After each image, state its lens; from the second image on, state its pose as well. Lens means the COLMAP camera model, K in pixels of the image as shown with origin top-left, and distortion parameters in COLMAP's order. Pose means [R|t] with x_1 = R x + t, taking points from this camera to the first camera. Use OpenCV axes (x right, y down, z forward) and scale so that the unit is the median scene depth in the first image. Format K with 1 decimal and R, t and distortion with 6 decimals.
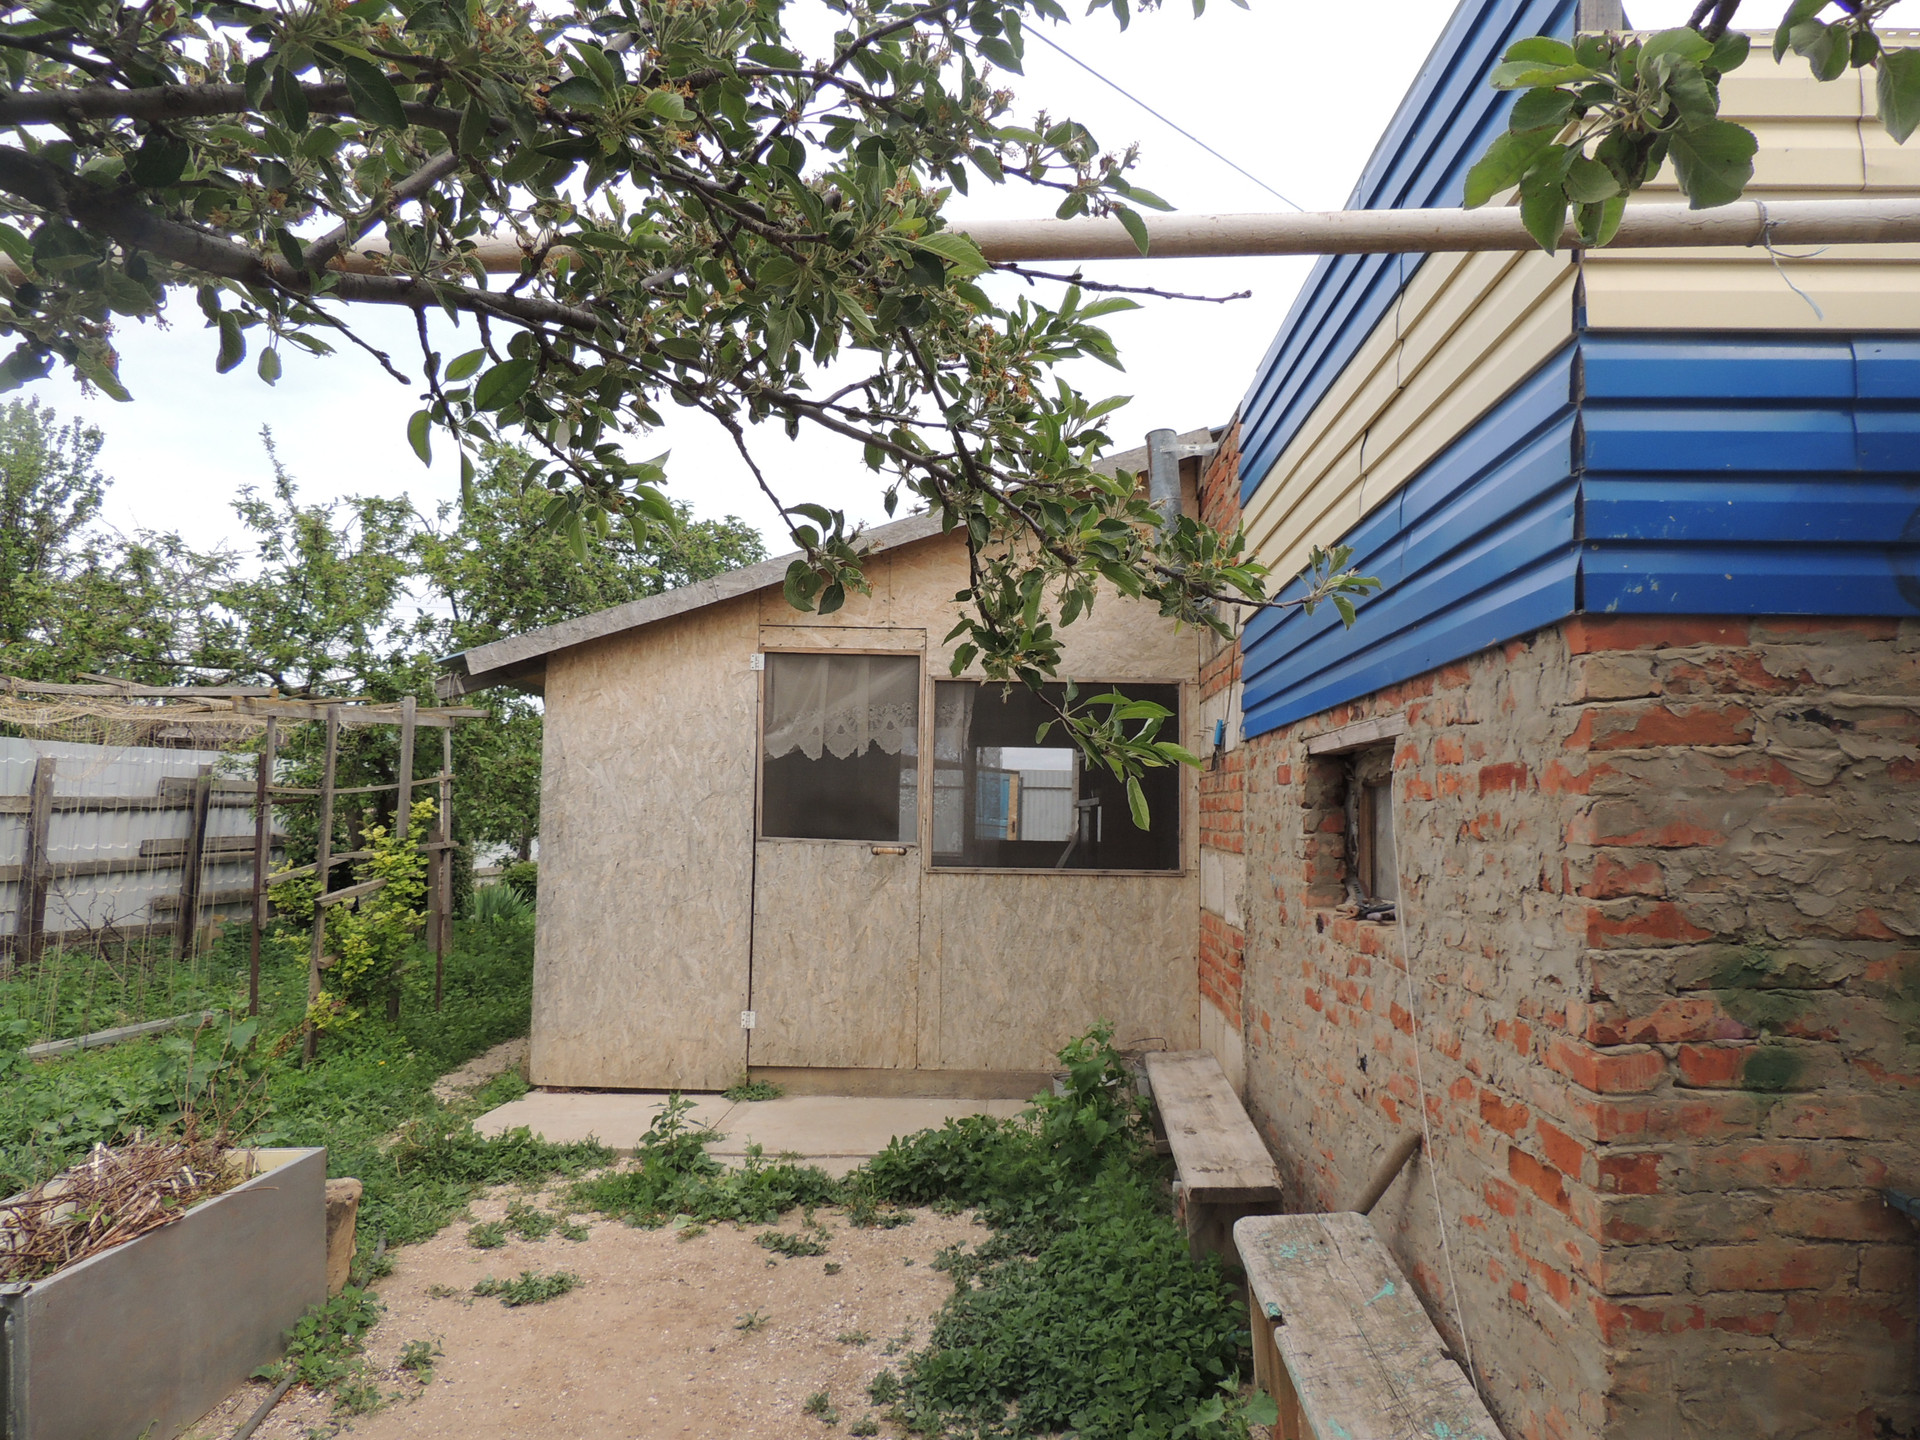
lens RADIAL K [[1354.0, 0, 961.7], [0, 1354.0, 721.9], [0, 0, 1]] dist [0.005044, 0.002626]
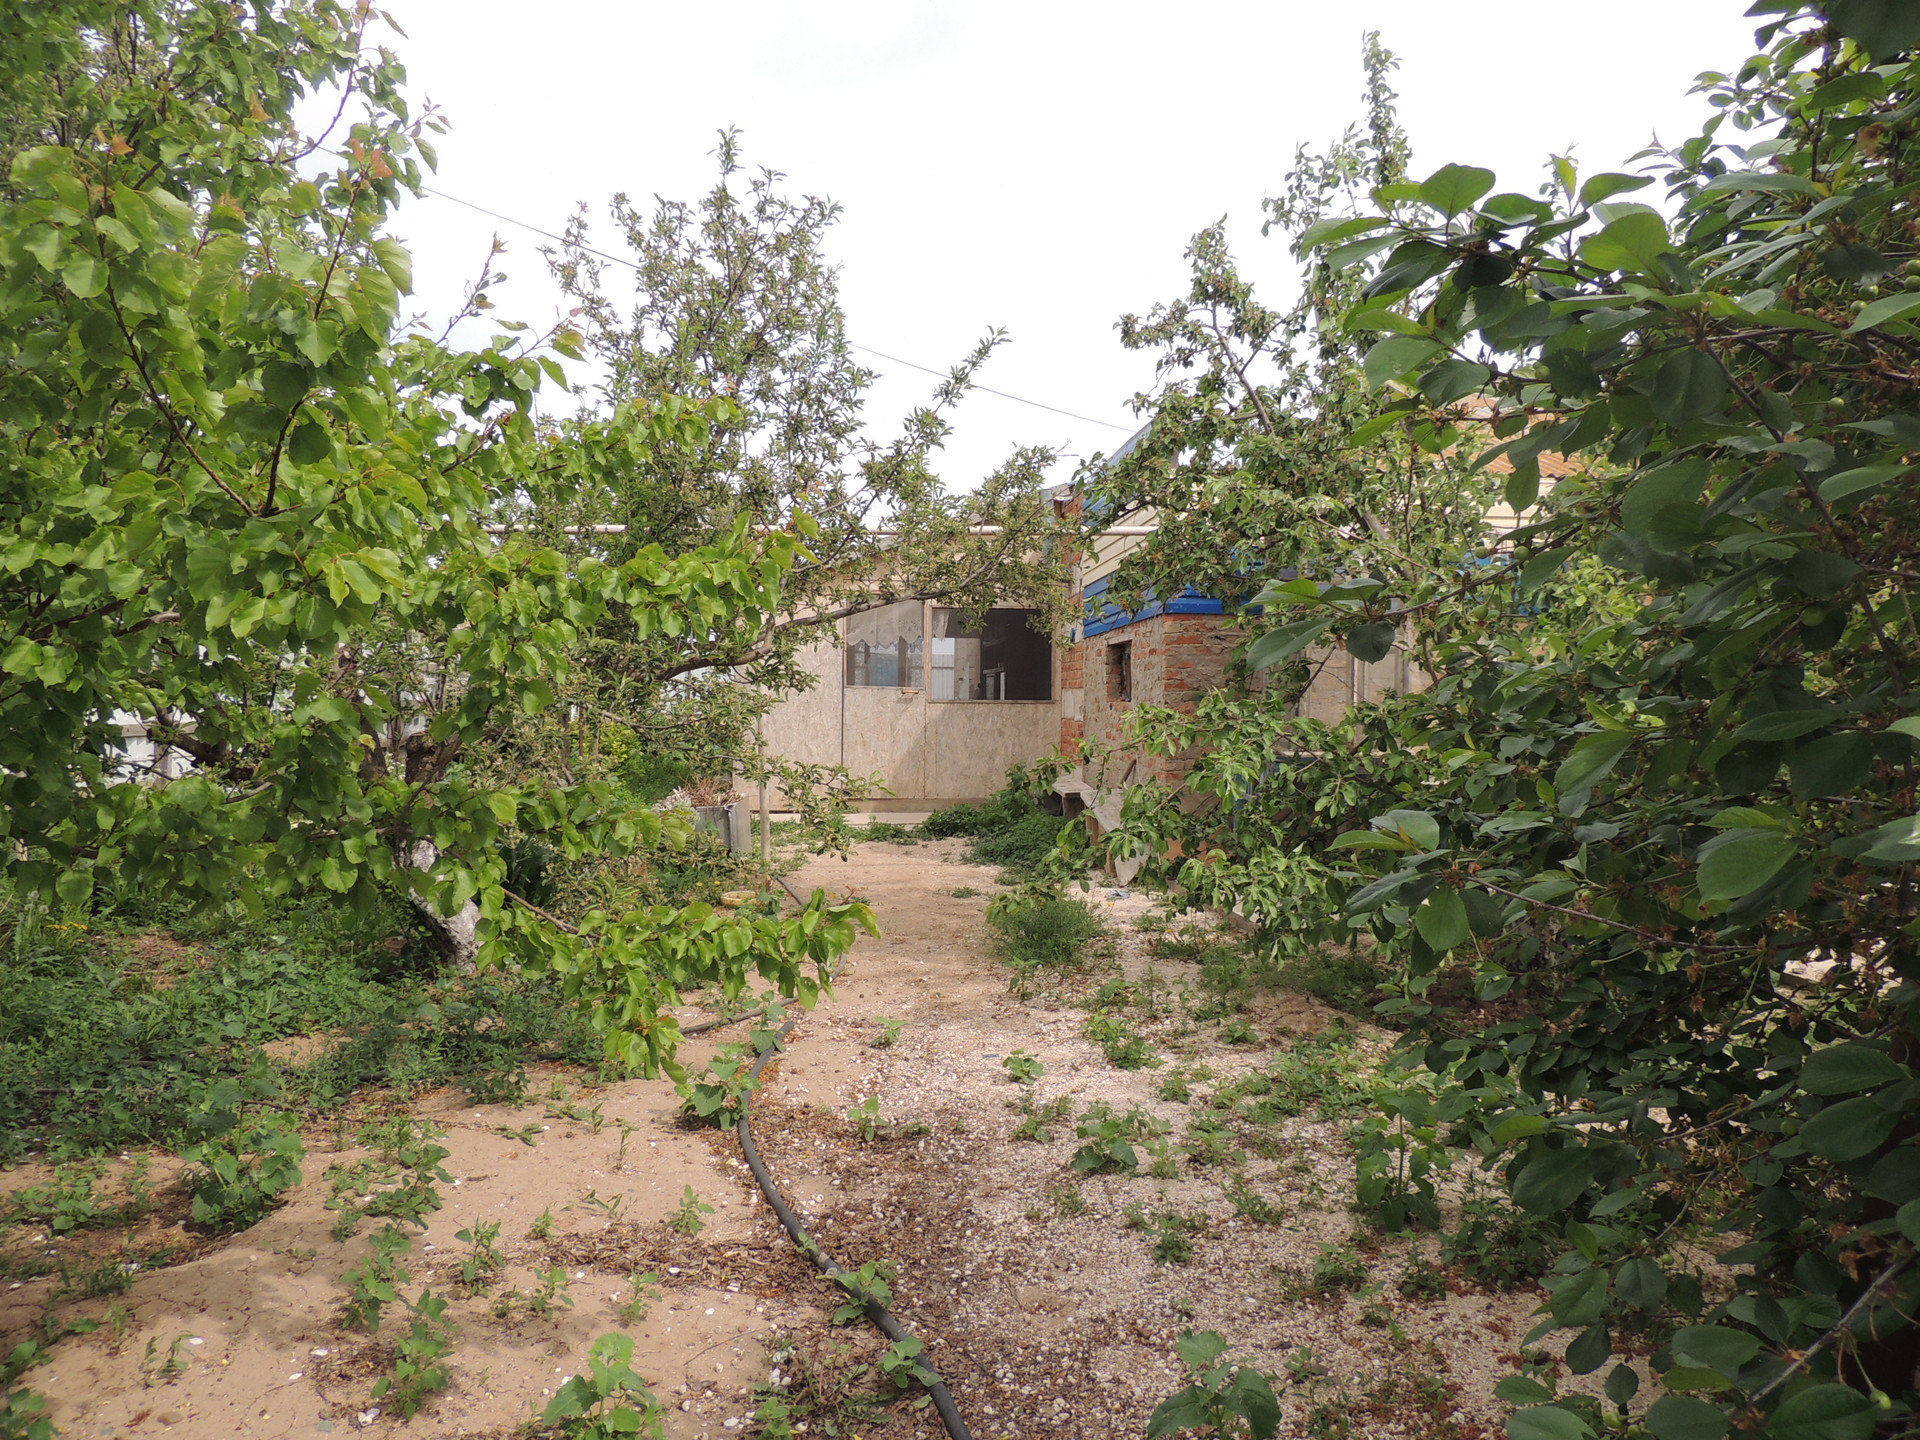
lens RADIAL K [[1345.2, 0, 964.0], [0, 1345.2, 723.3], [0, 0, 1]] dist [-0.019023, 0.000666]
pose [[0.992666, -0.009067, 0.120545, -0.293421], [-0.001460, 0.996211, 0.086959, -0.044049], [-0.120877, -0.086497, 0.988892, -1.356774]]
